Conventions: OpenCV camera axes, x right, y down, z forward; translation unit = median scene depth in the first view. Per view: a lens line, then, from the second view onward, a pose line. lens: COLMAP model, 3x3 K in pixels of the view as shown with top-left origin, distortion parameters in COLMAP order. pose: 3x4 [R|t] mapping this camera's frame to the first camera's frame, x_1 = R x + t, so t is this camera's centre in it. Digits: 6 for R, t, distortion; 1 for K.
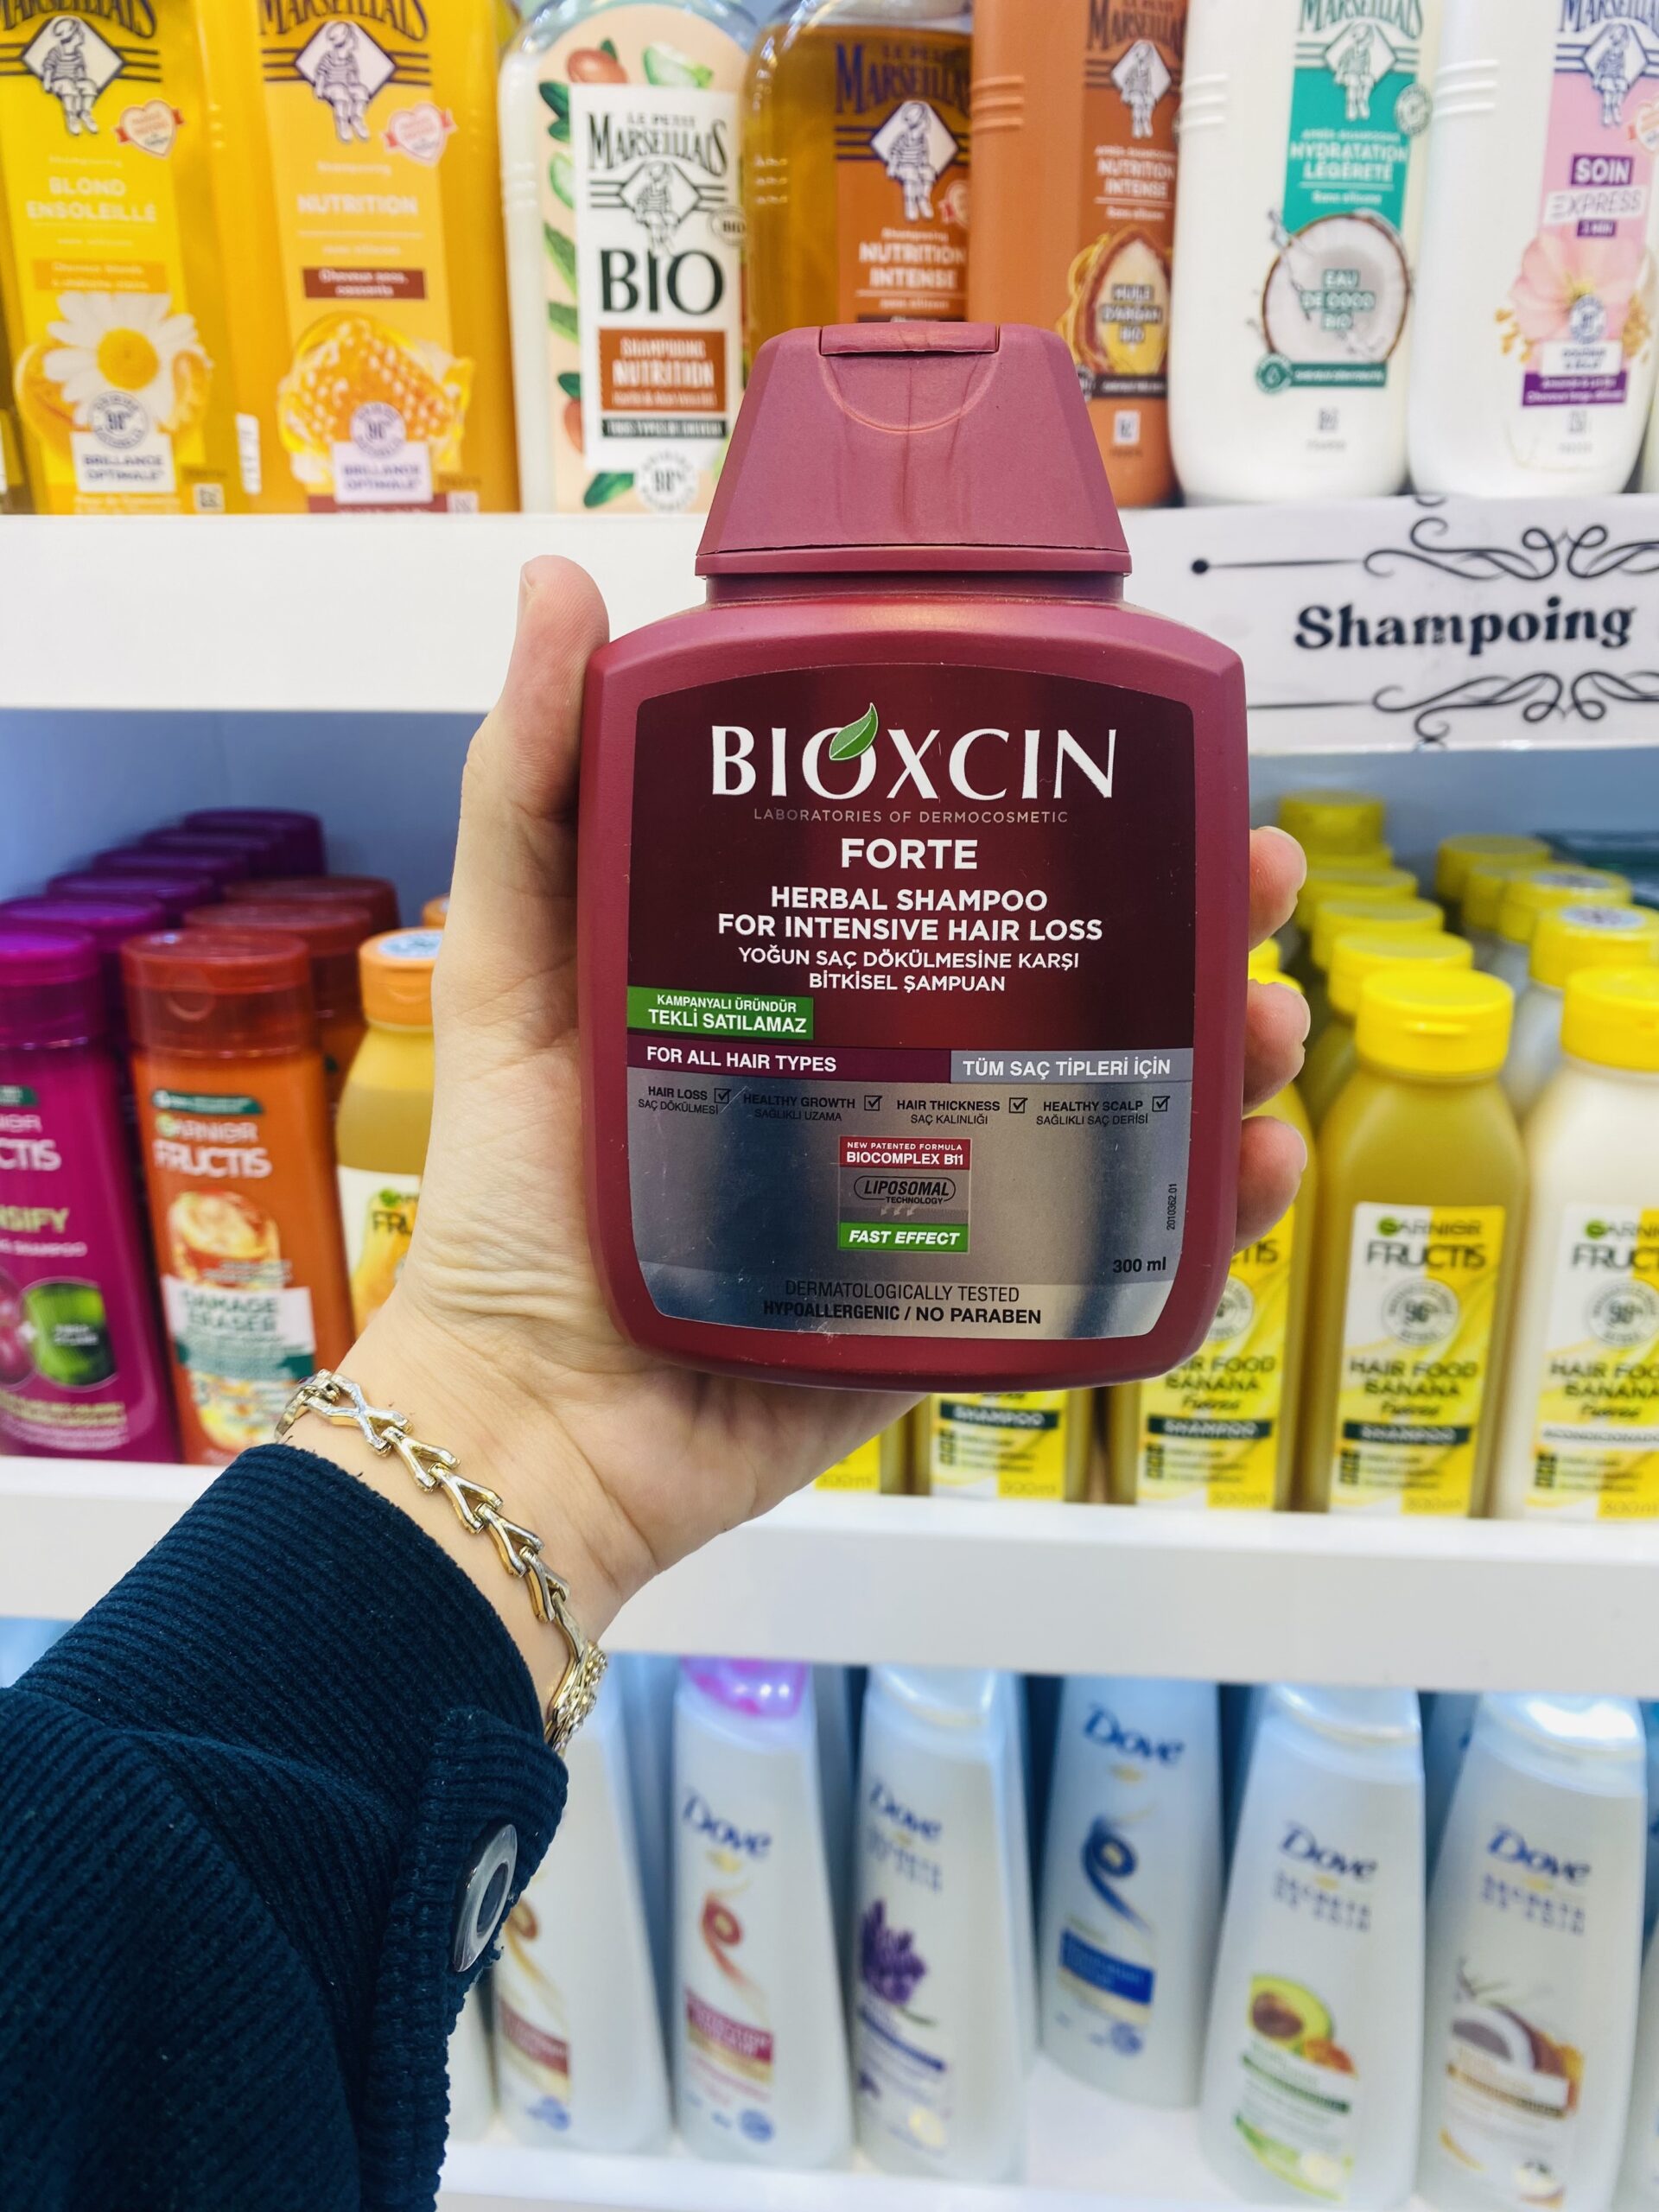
lens RADIAL K [[1721.6, 0, 841.5], [0, 1721.6, 1085.1], [0, 0, 1]] dist [-0.019469, 0.021412]
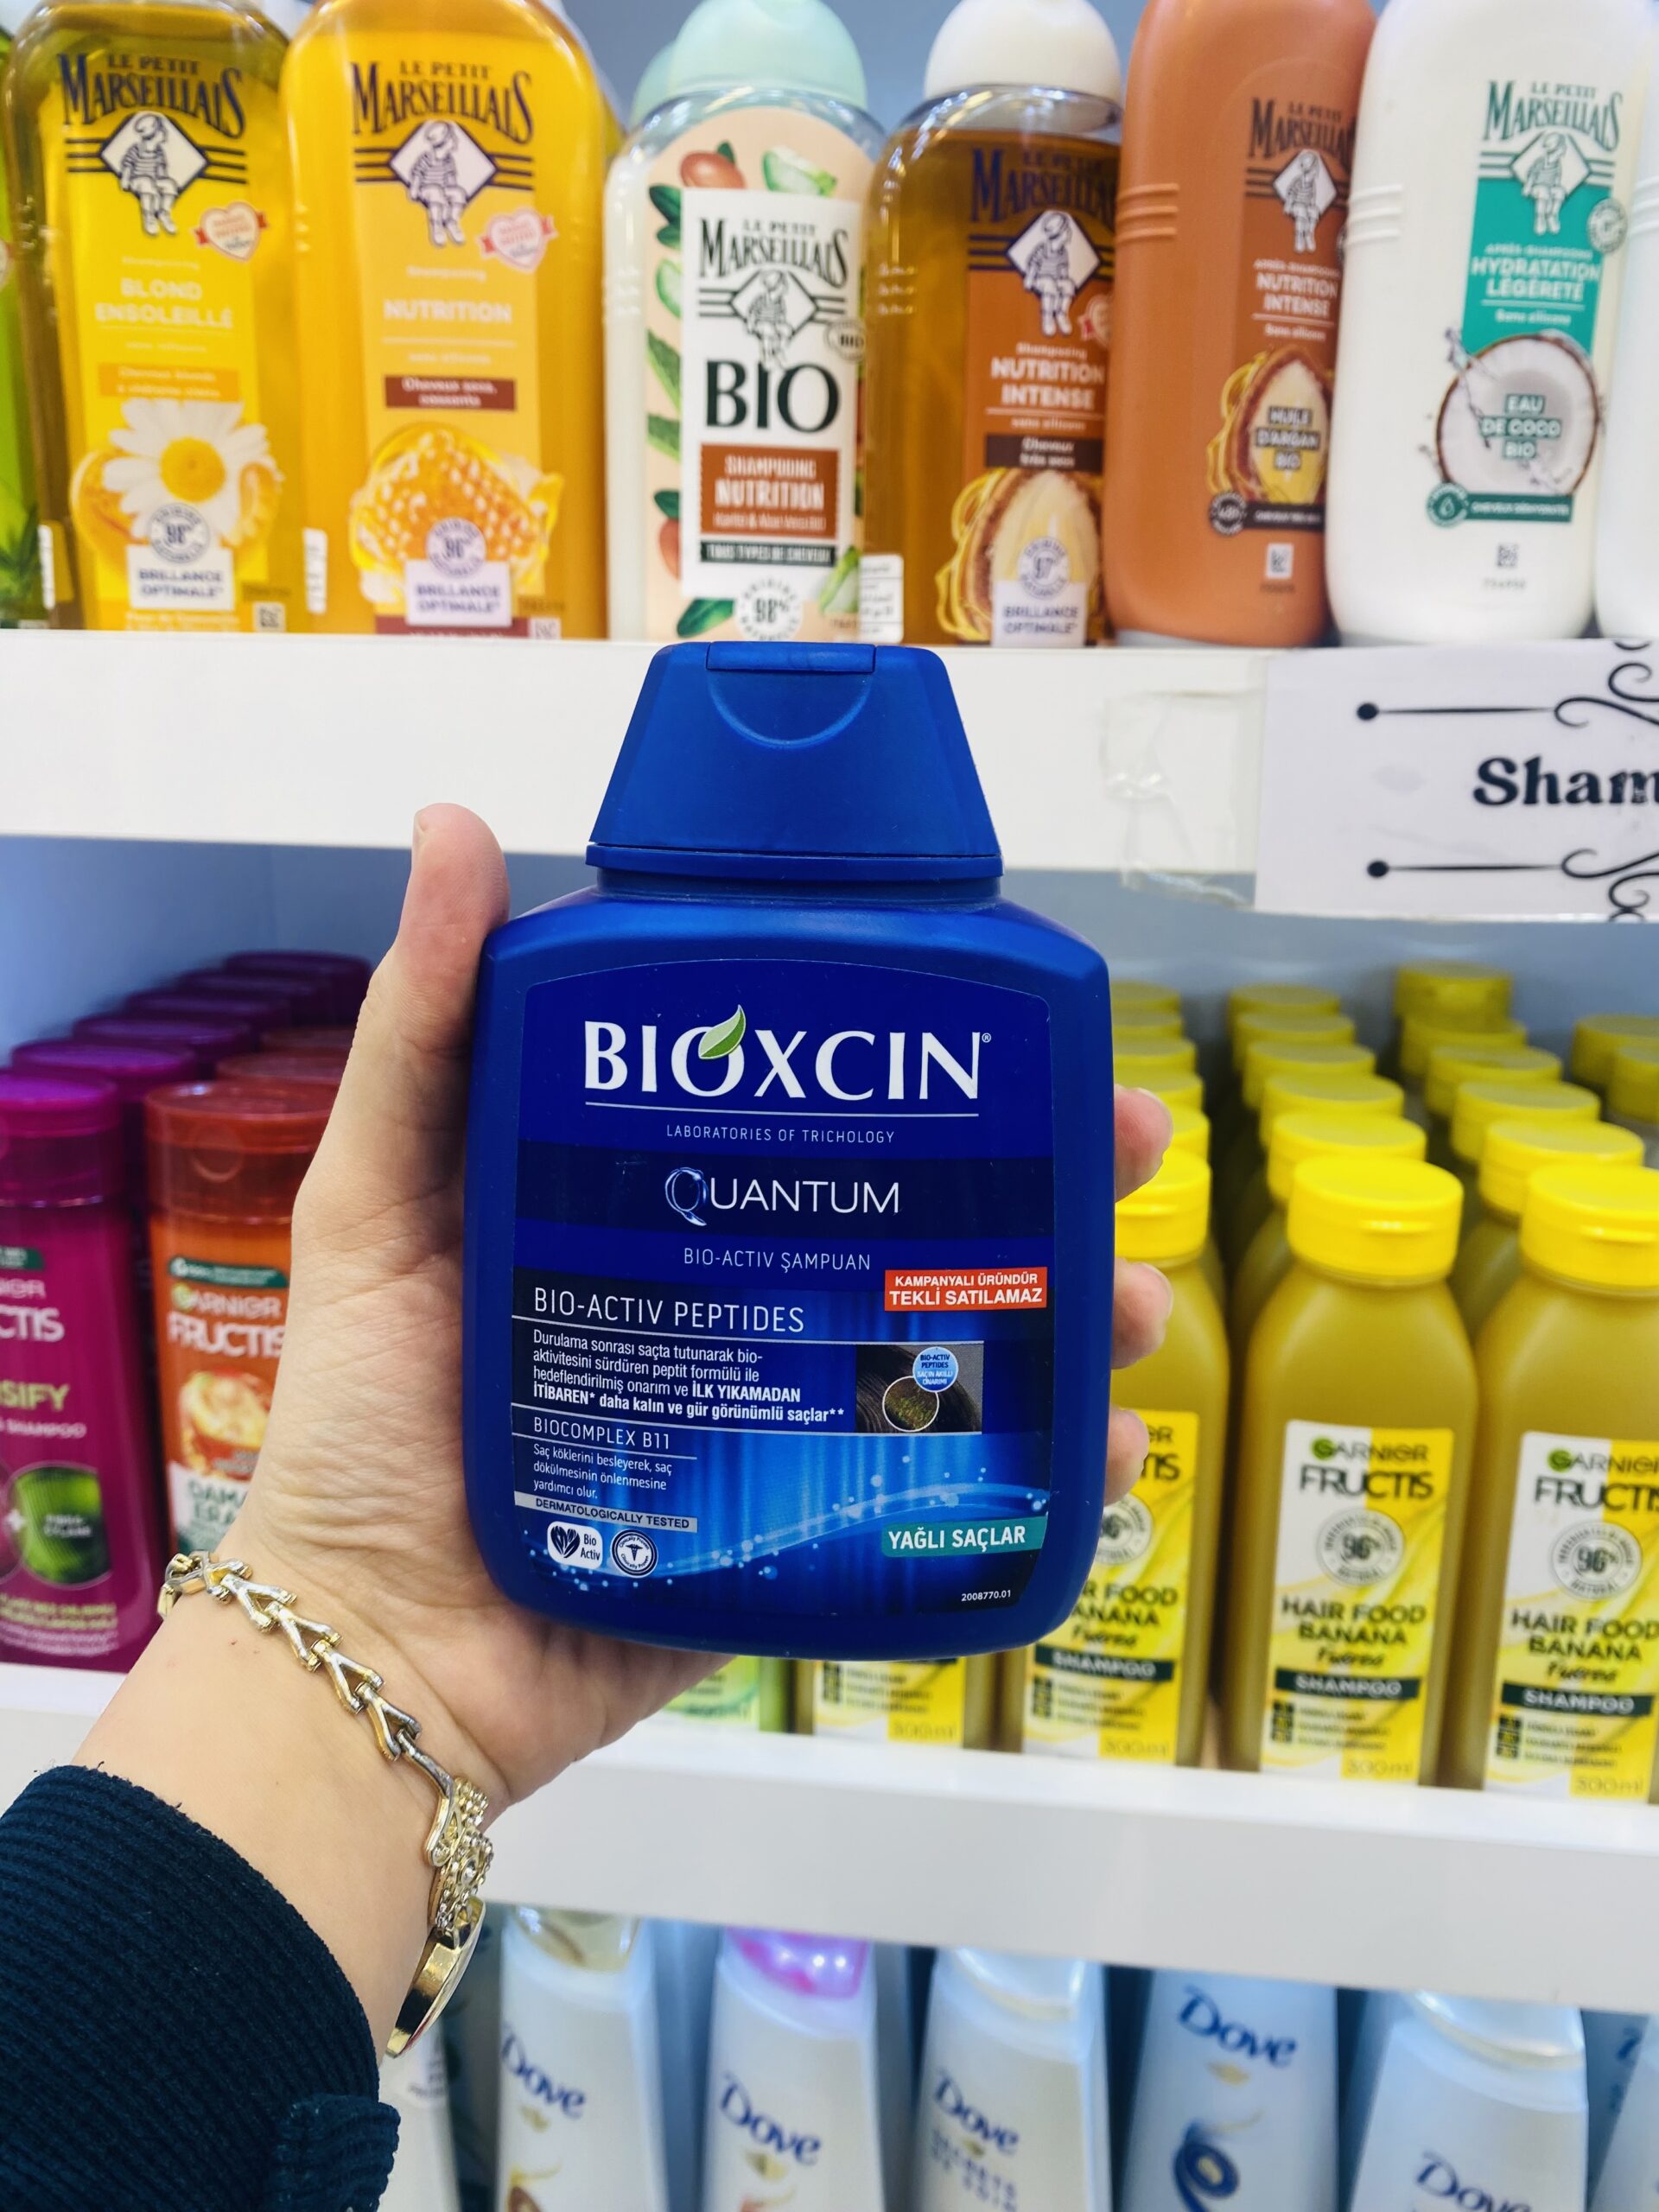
lens RADIAL K [[1721.6, 0, 829.6], [0, 1721.6, 1075.7], [0, 0, 1]] dist [-0.019469, 0.021412]
pose [[0.999235, 0.028025, -0.027281, -0.037578], [-0.030478, 0.995097, -0.094093, -0.020503], [0.024511, 0.094852, 0.995190, 0.117217]]
